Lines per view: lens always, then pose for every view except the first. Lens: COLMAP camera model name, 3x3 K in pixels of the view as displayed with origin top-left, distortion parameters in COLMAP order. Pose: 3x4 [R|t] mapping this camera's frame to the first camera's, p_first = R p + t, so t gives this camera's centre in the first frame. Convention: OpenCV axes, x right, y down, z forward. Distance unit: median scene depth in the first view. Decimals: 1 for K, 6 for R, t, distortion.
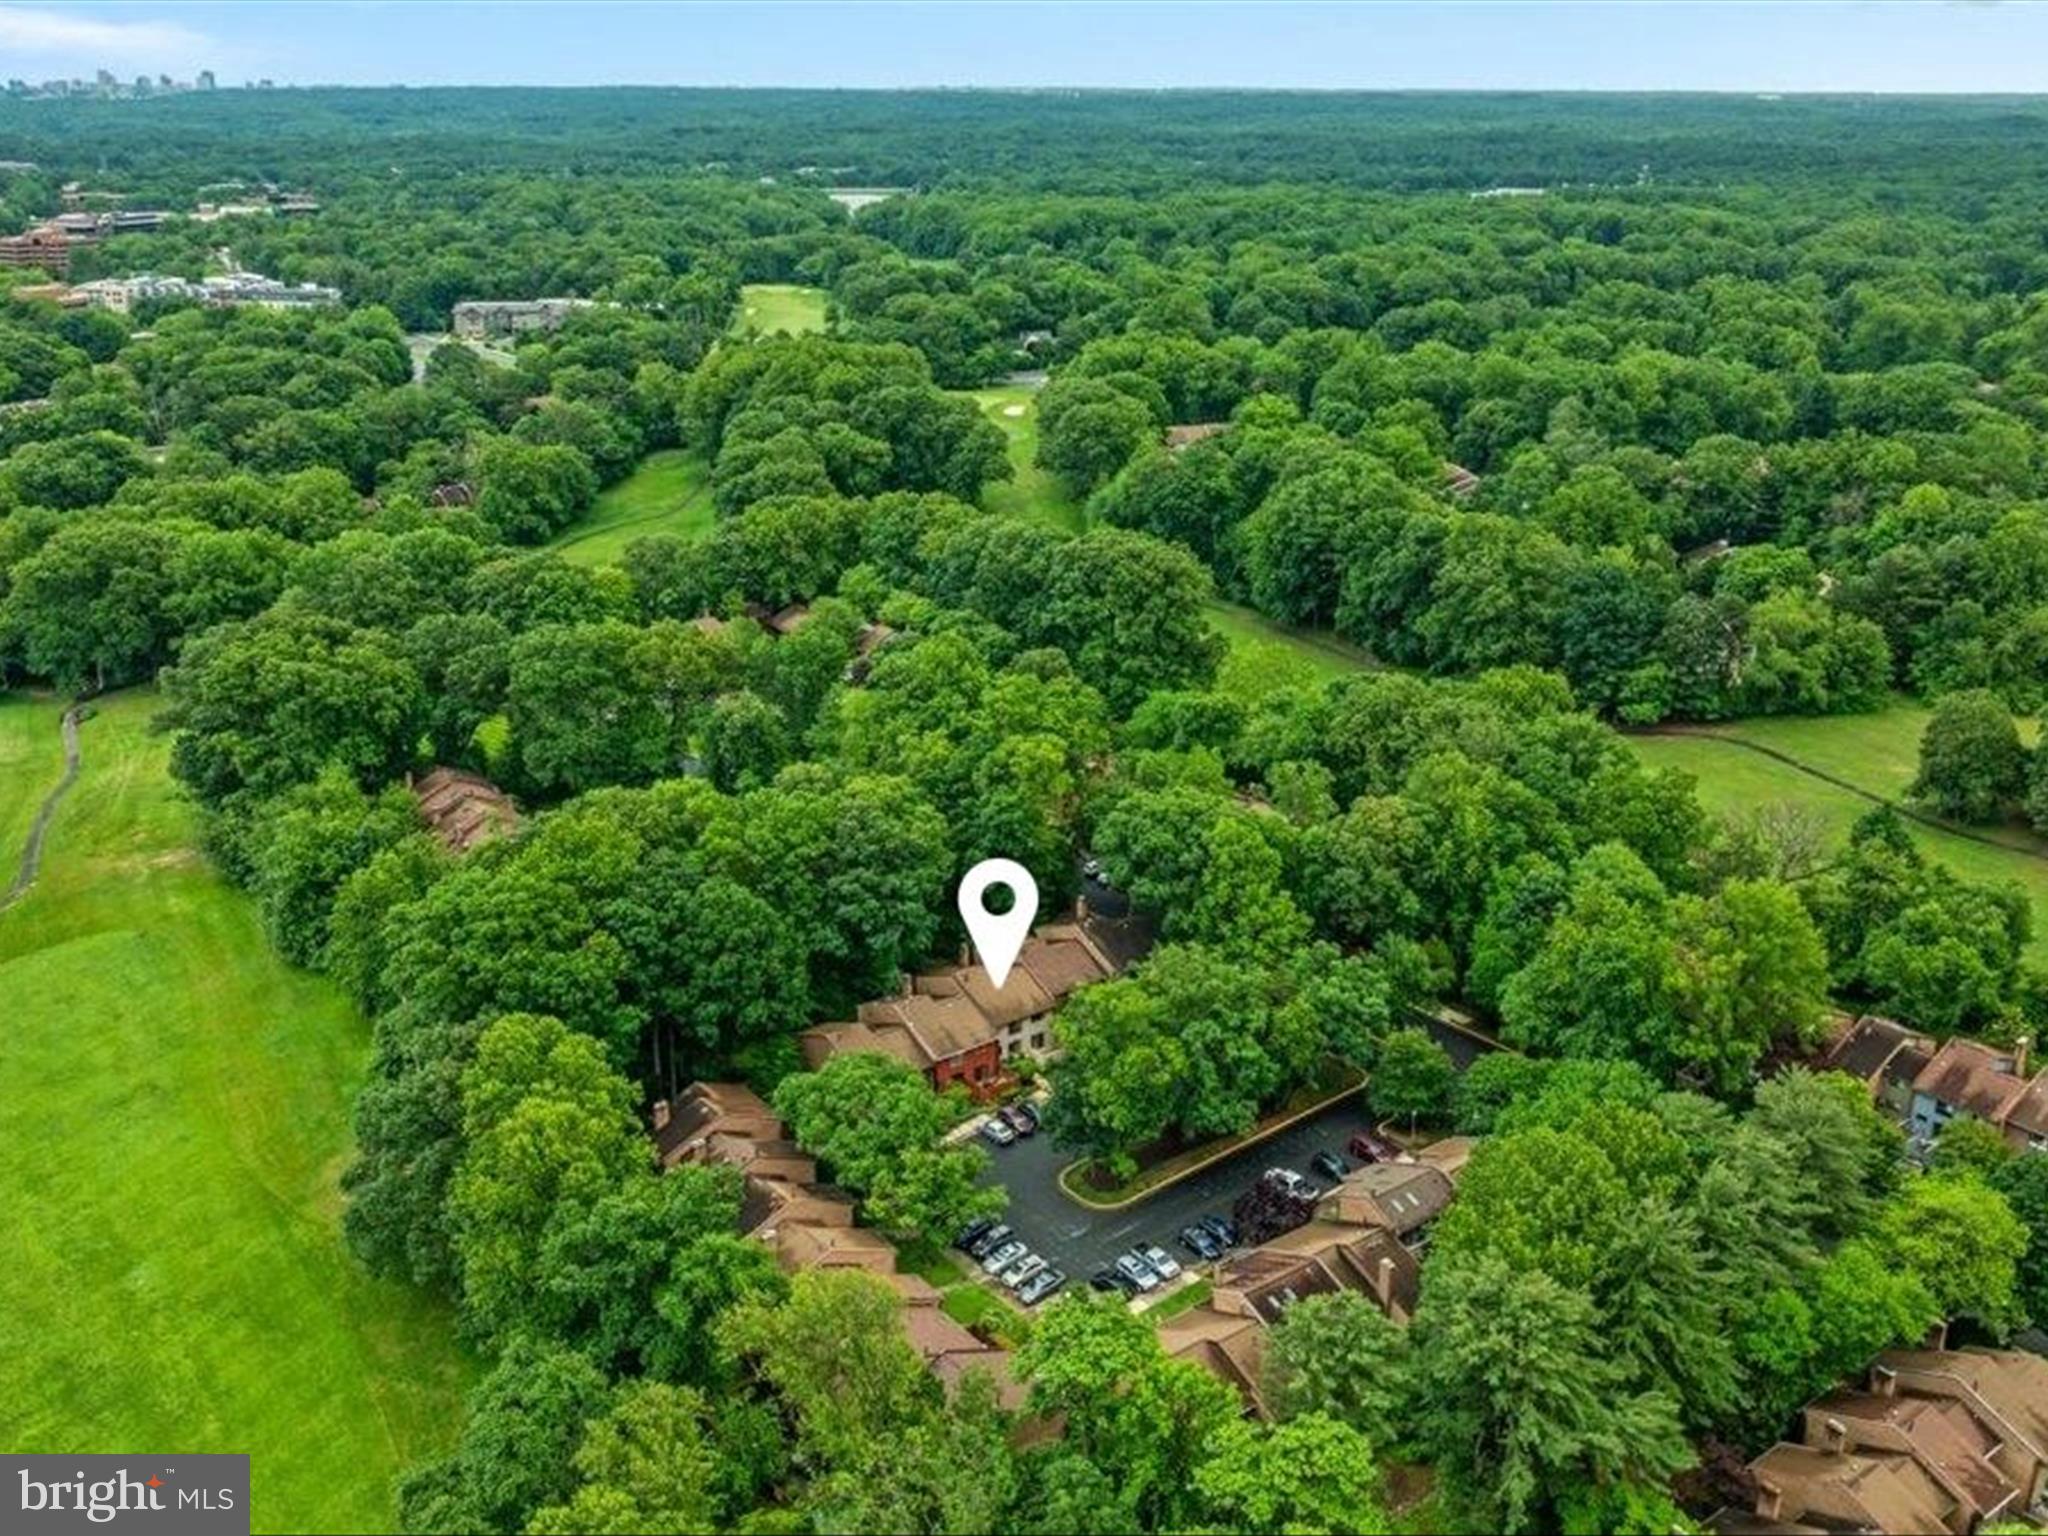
lens RADIAL K [[1887.1, 0, 1027.8], [0, 1887.1, 765.5], [0, 0, 1]] dist [-0.001241, -0.050500]
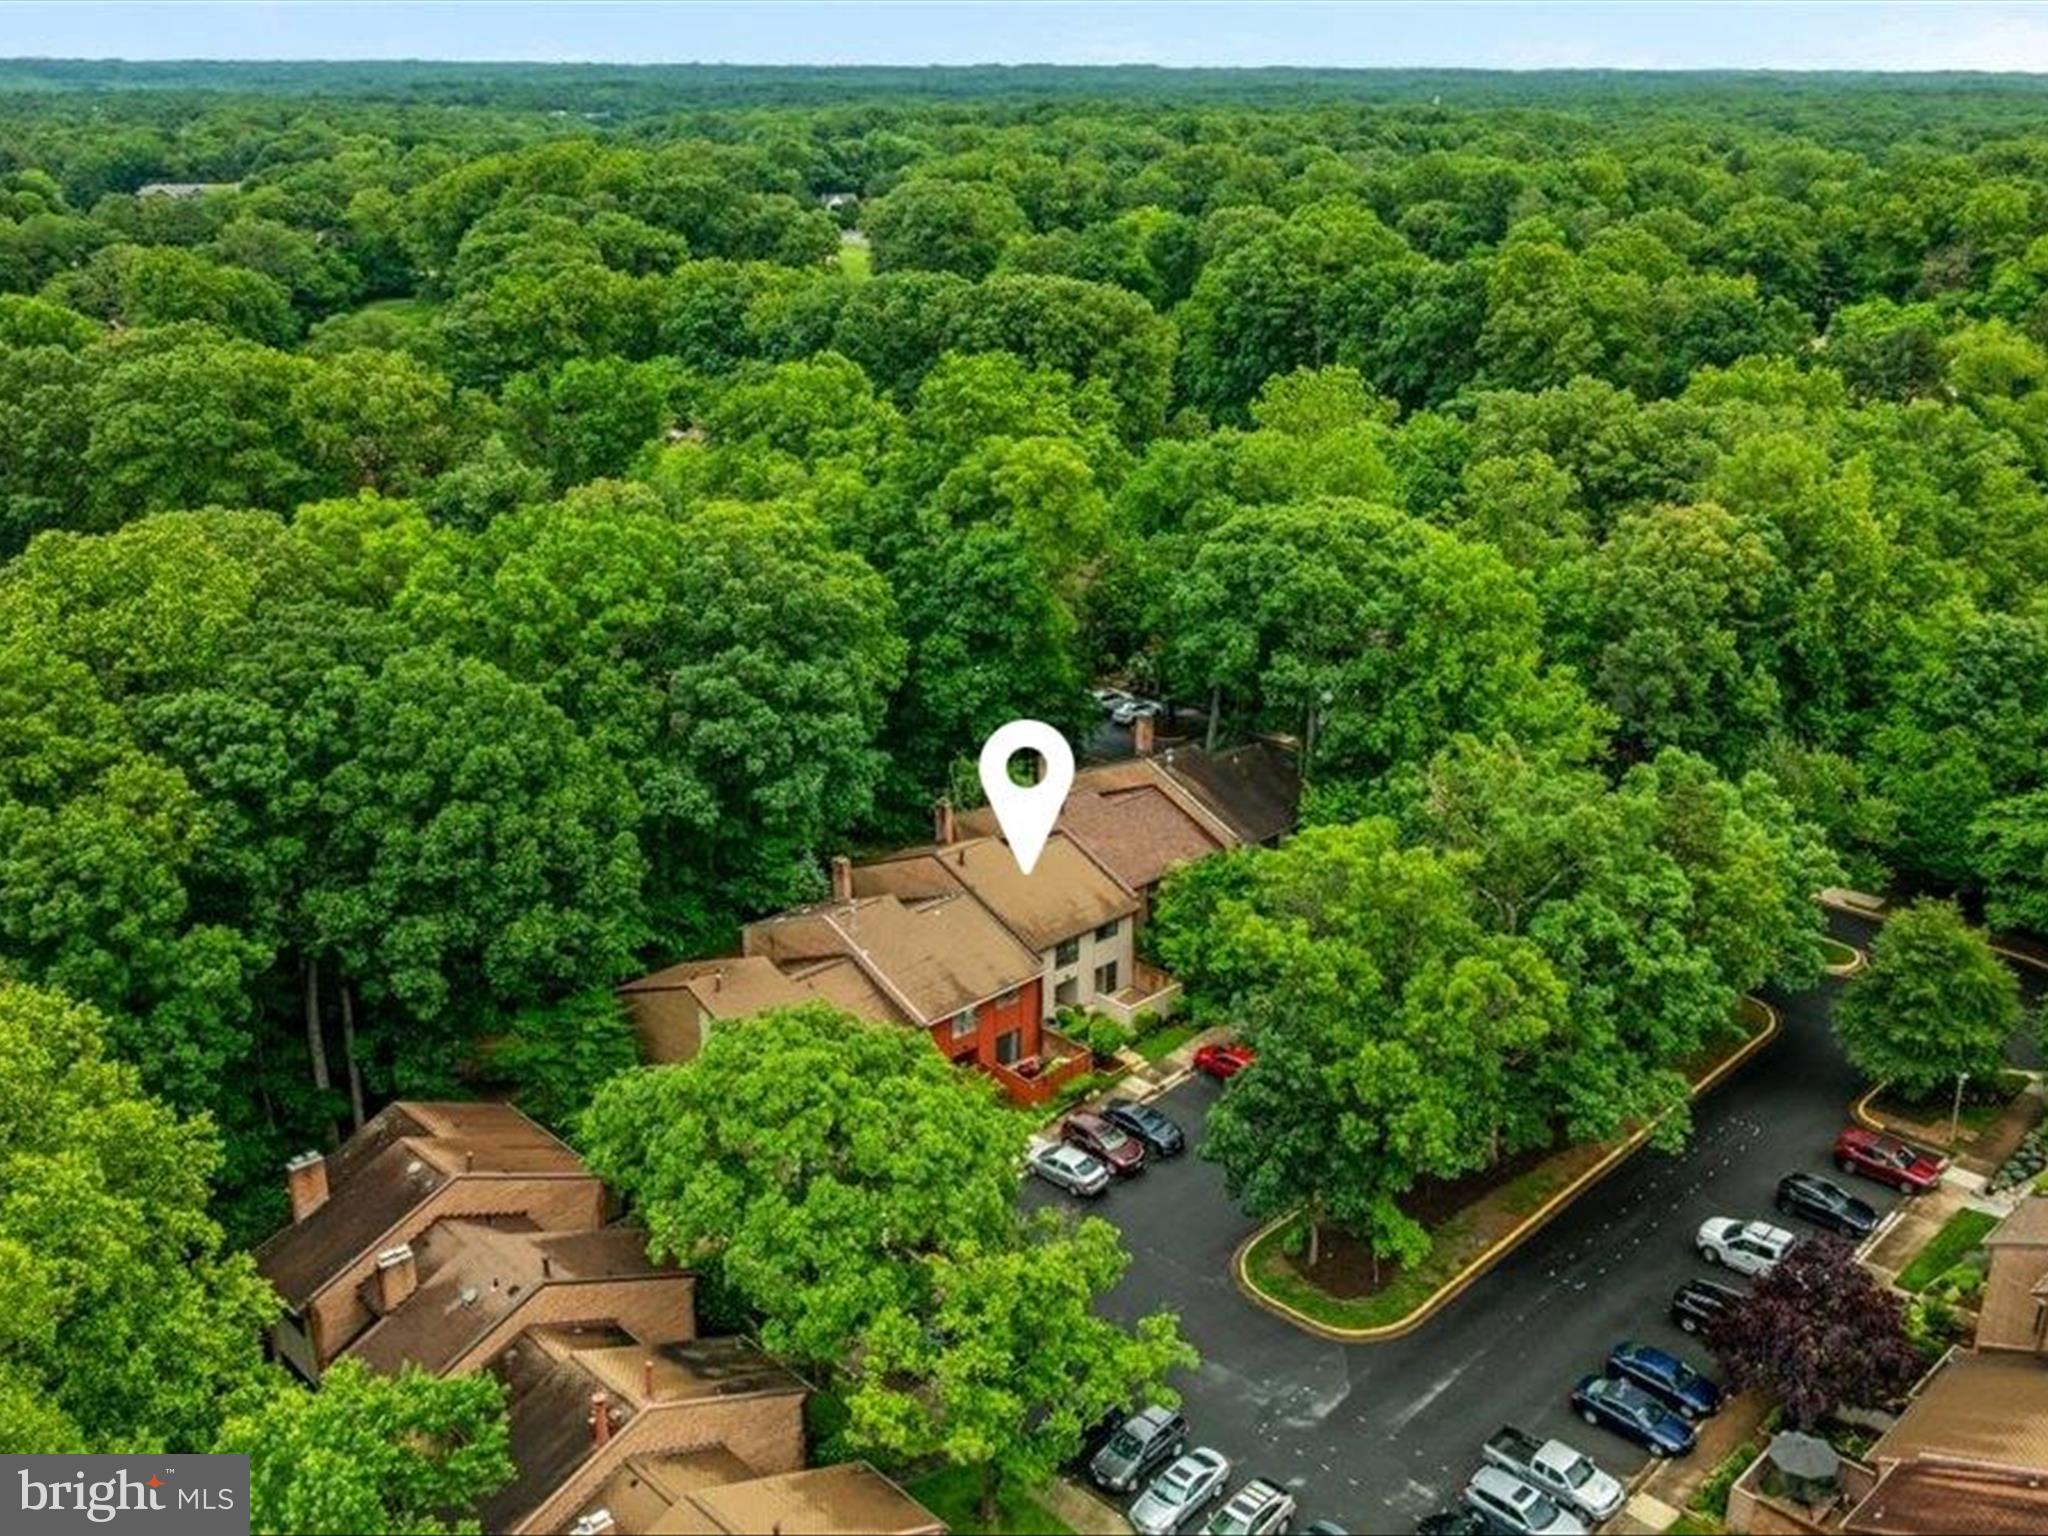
lens RADIAL K [[1887.1, 0, 1021.1], [0, 1887.1, 769.8], [0, 0, 1]] dist [-0.001241, -0.050500]
pose [[0.992952, -0.039004, 0.111918, -0.073600], [0.037823, 0.999204, 0.012652, 0.085399], [-0.112322, -0.008330, 0.993637, 0.517332]]
